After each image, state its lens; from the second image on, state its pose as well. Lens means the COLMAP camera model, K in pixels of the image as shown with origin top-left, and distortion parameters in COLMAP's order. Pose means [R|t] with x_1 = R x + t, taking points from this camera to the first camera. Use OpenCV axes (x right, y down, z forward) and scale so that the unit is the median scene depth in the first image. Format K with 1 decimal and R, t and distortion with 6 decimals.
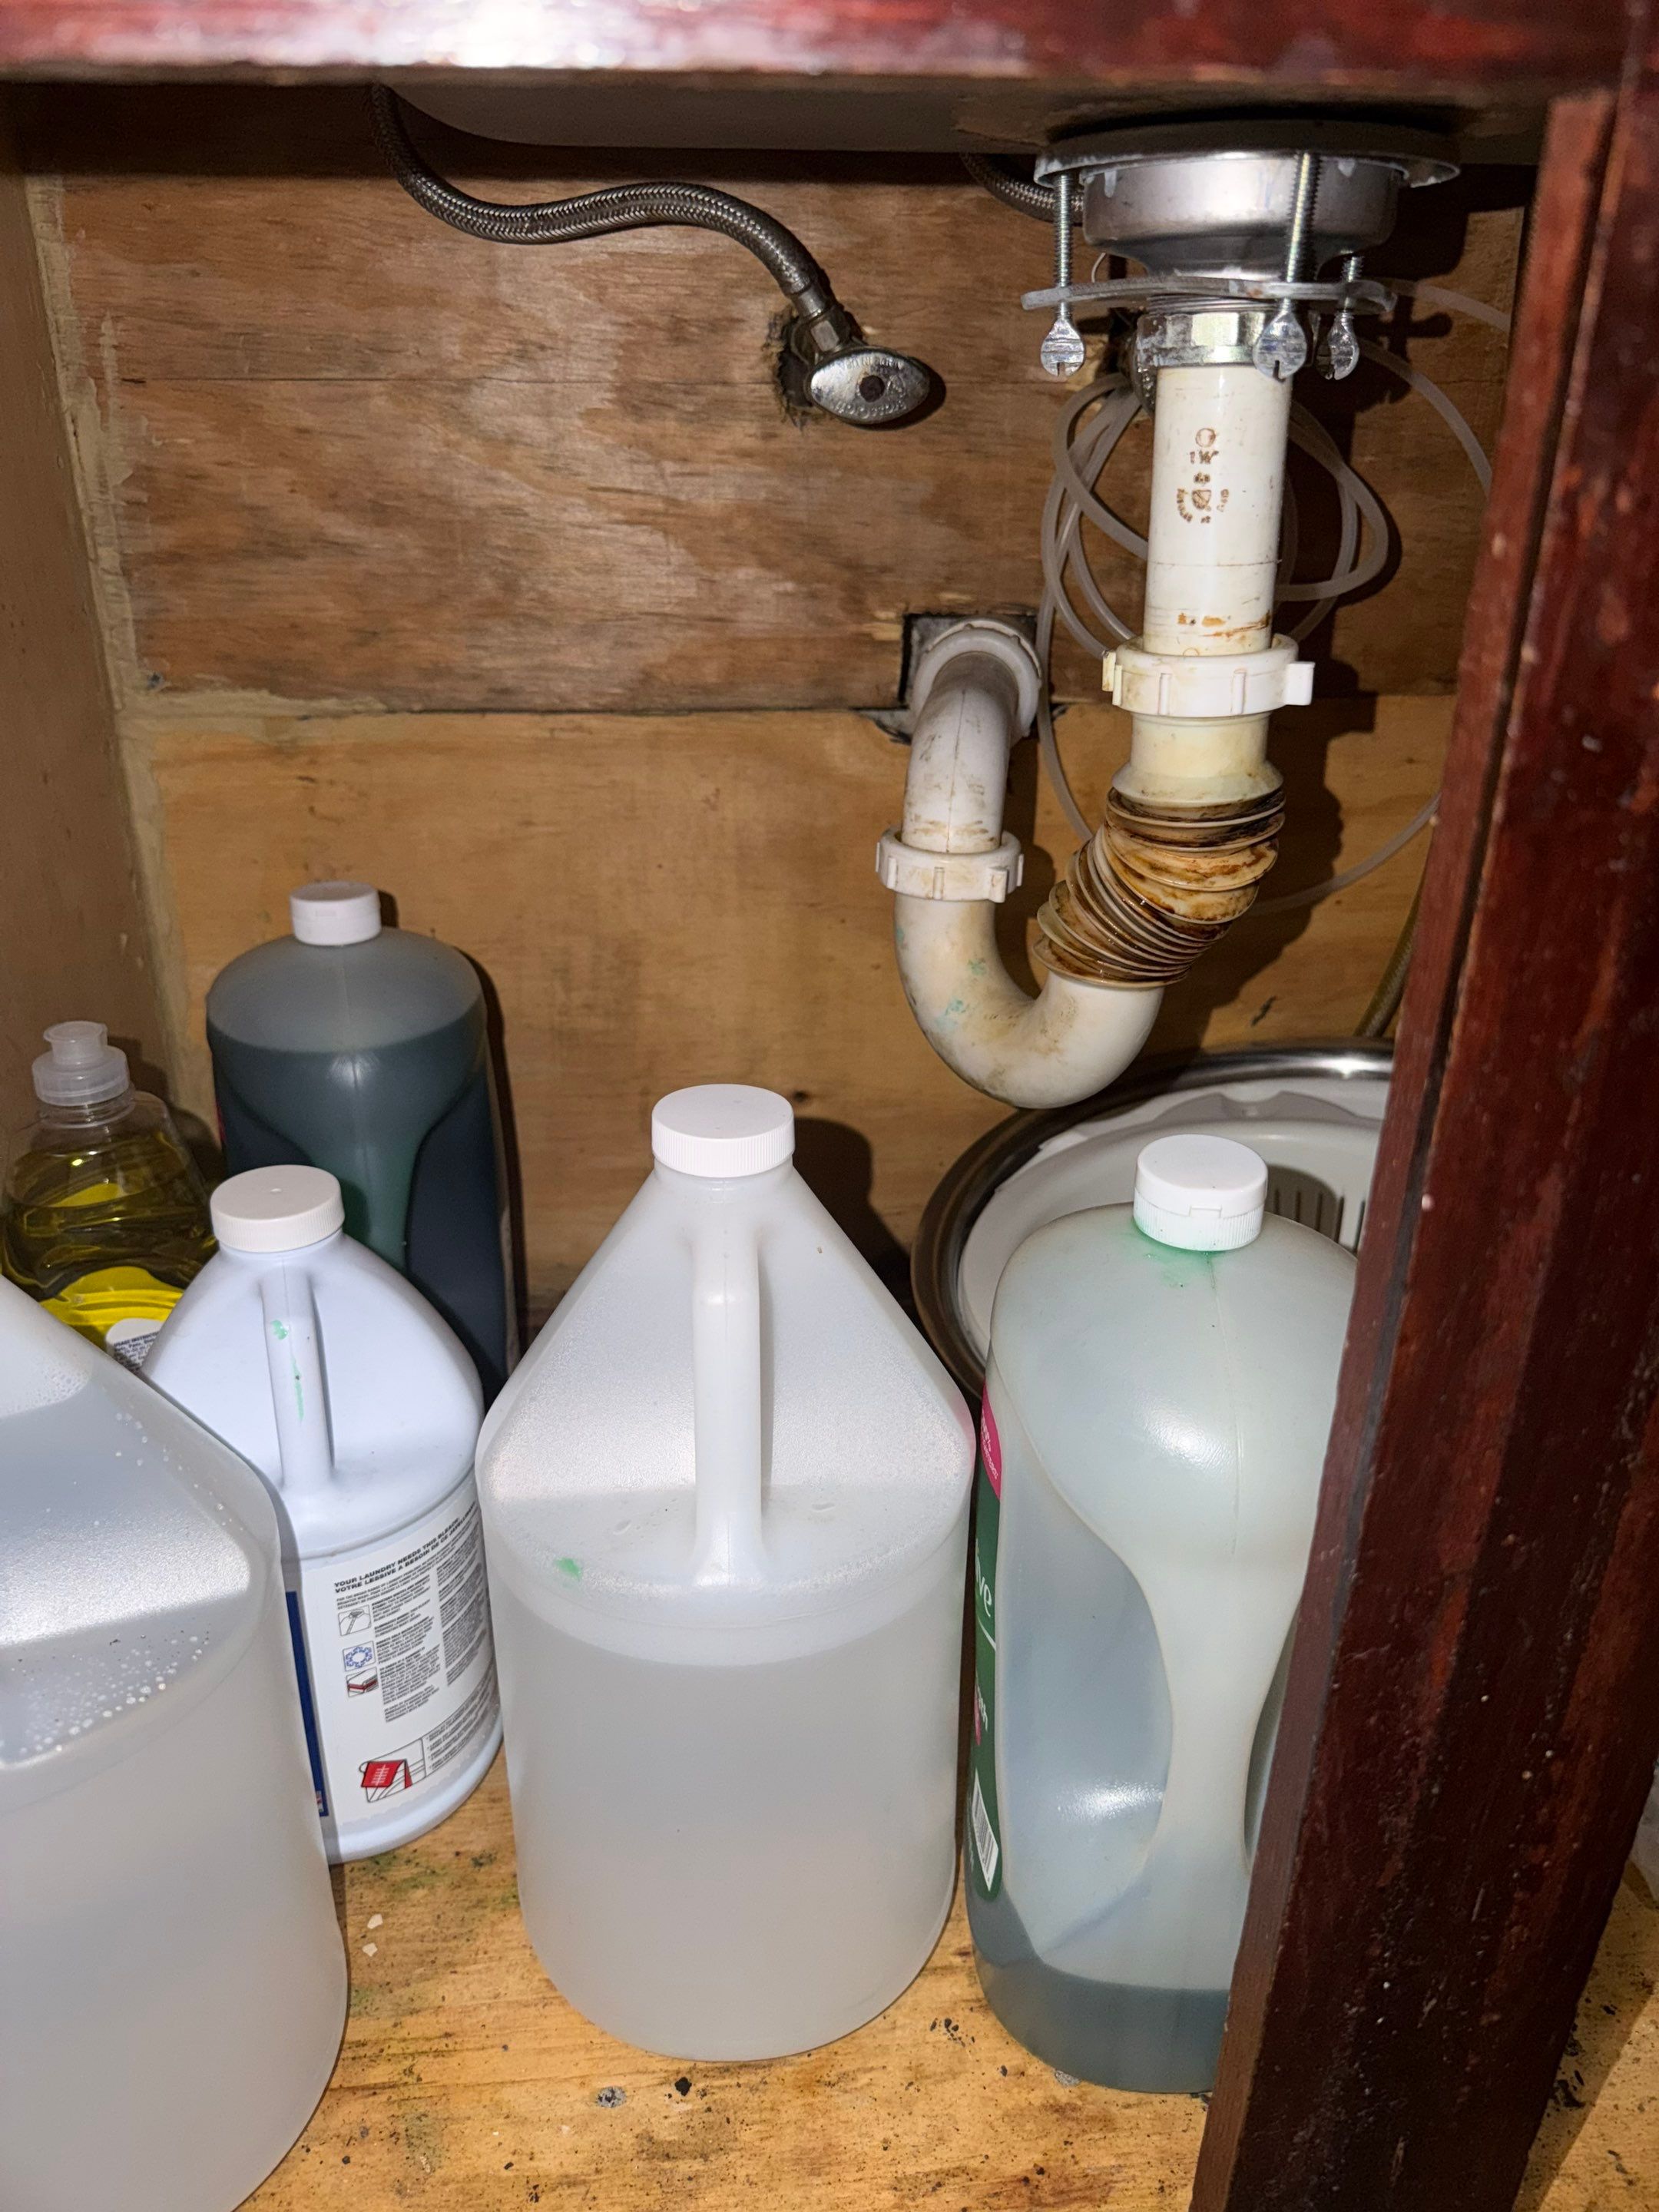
lens RADIAL K [[1603.9, 0, 838.0], [0, 1603.9, 1104.7], [0, 0, 1]] dist [0.060026, -0.078124]
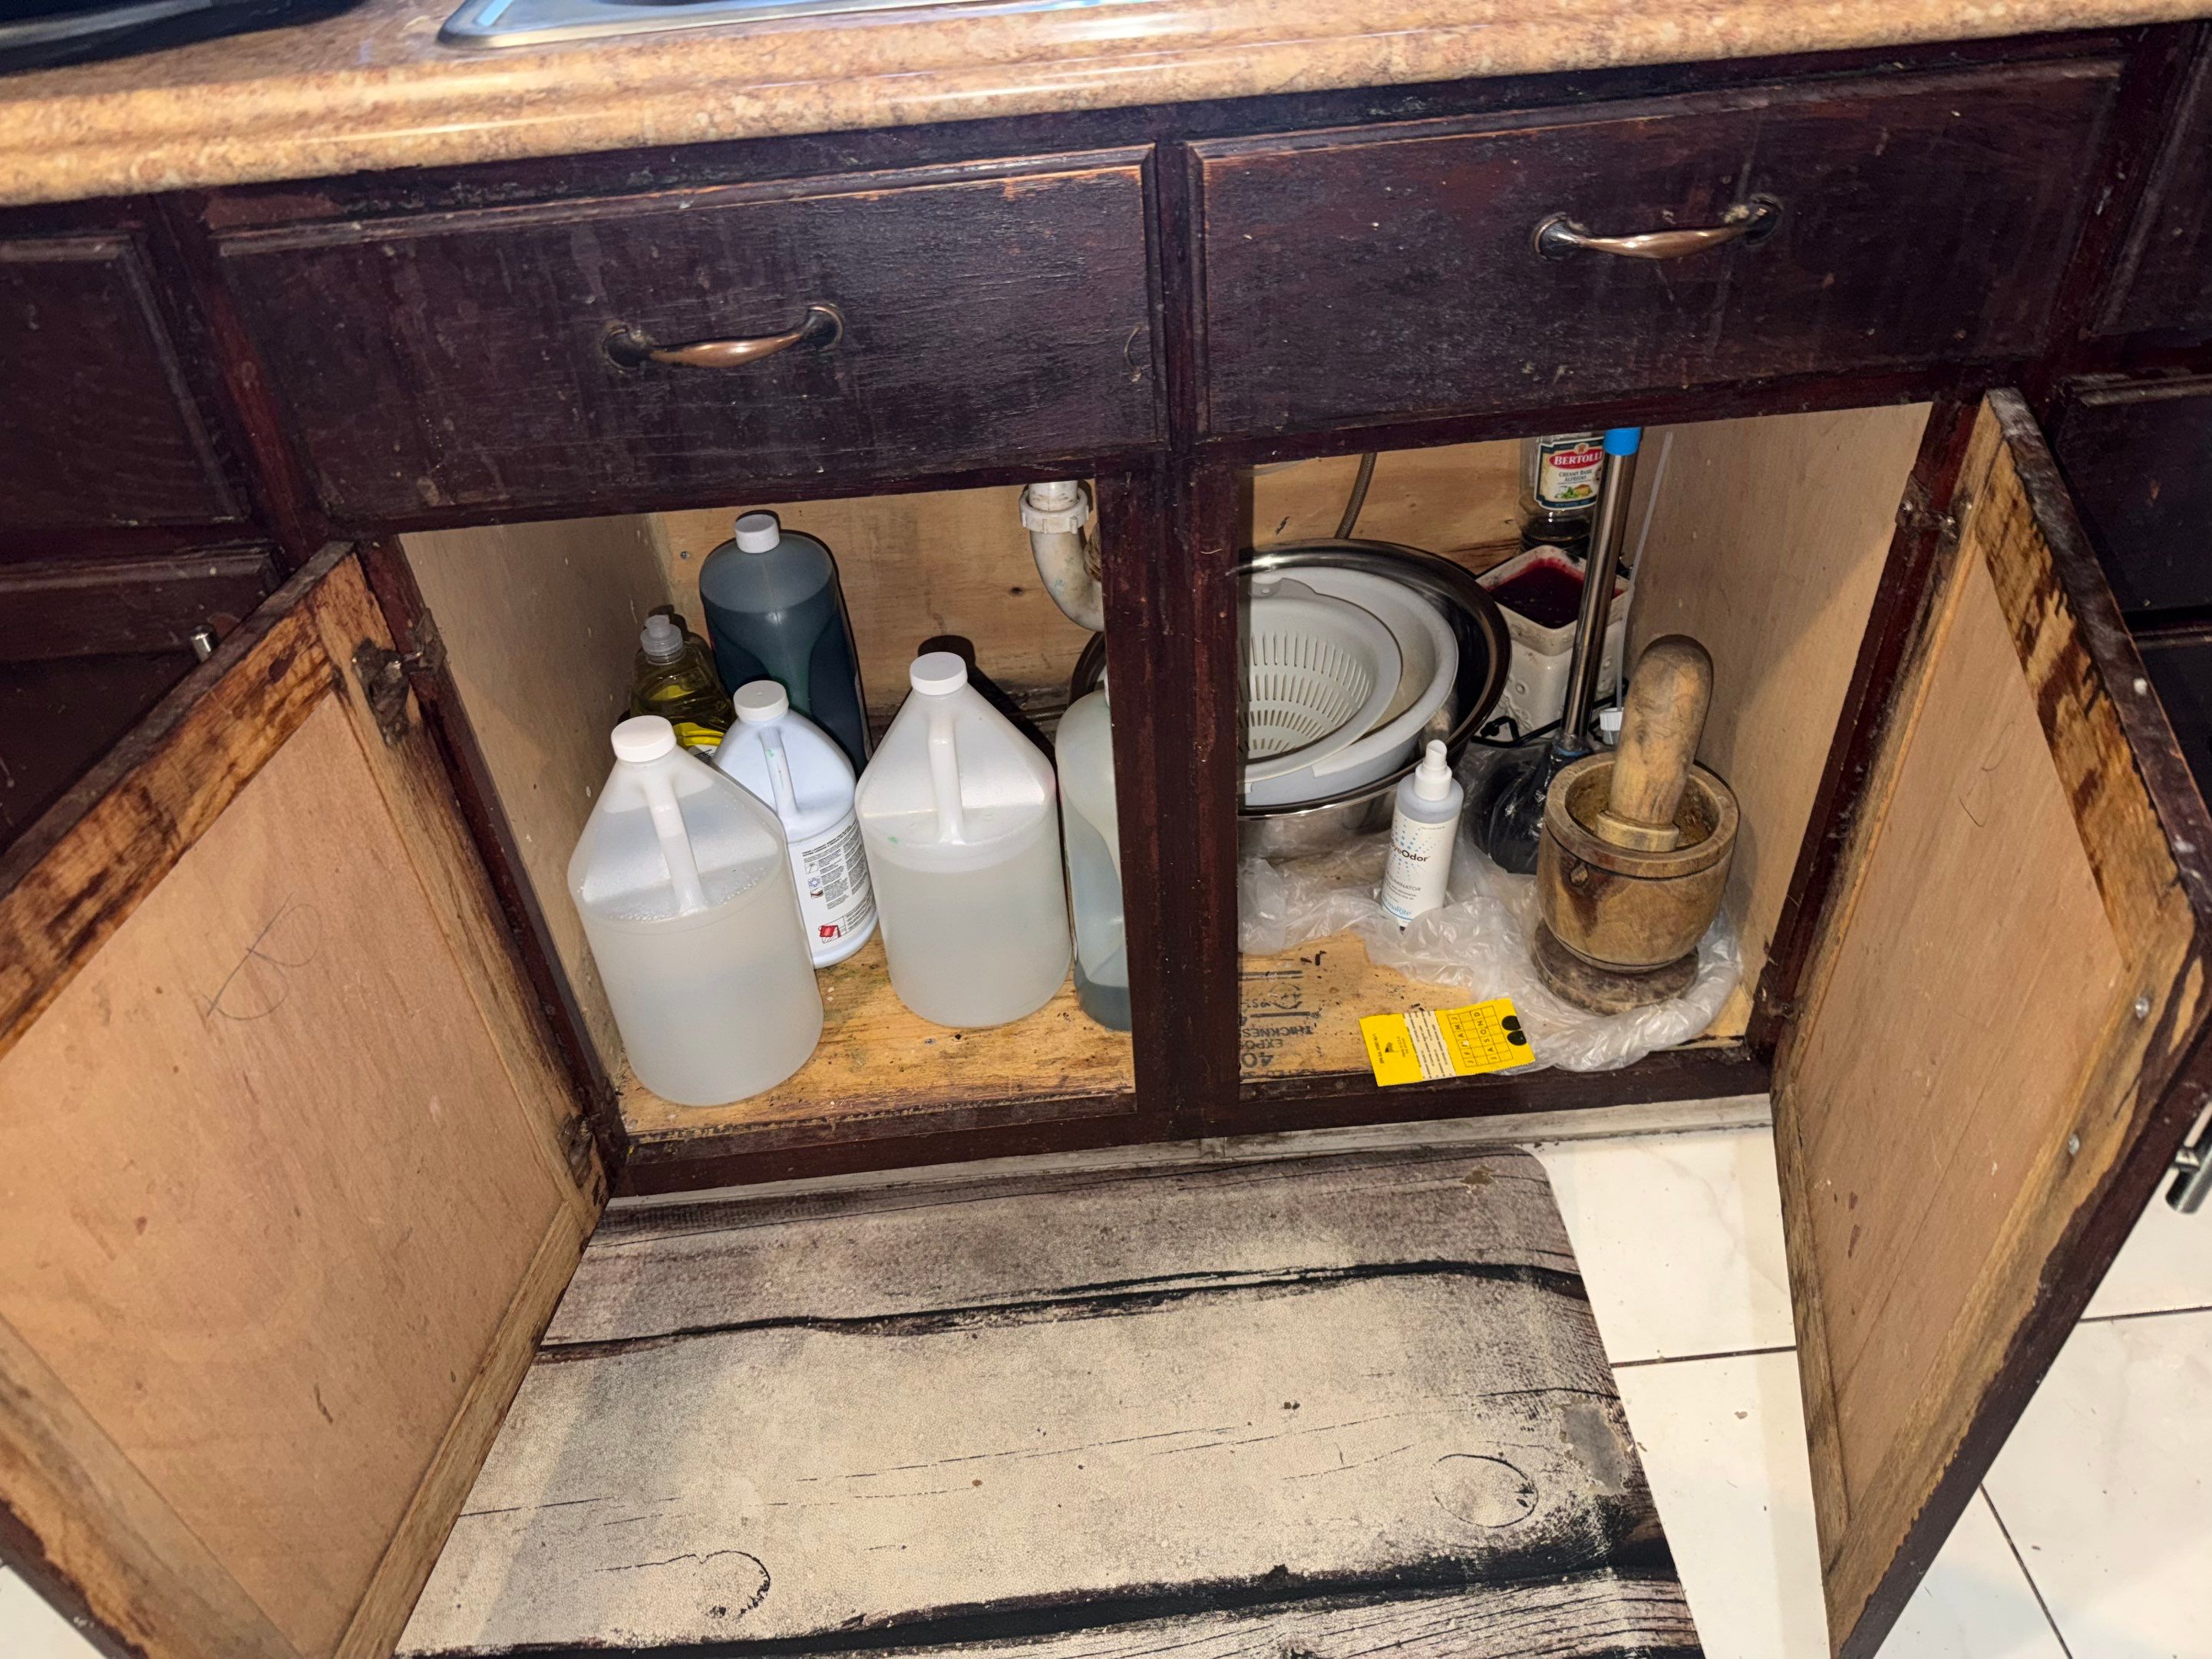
lens RADIAL K [[1632.6, 0, 1090.0], [0, 1632.6, 807.8], [0, 0, 1]] dist [0.156255, -0.258329]
pose [[0.996547, -0.039985, -0.072763, 0.295000], [0.056046, 0.970559, 0.234250, -0.315878], [0.061254, -0.237520, 0.969450, -1.317830]]
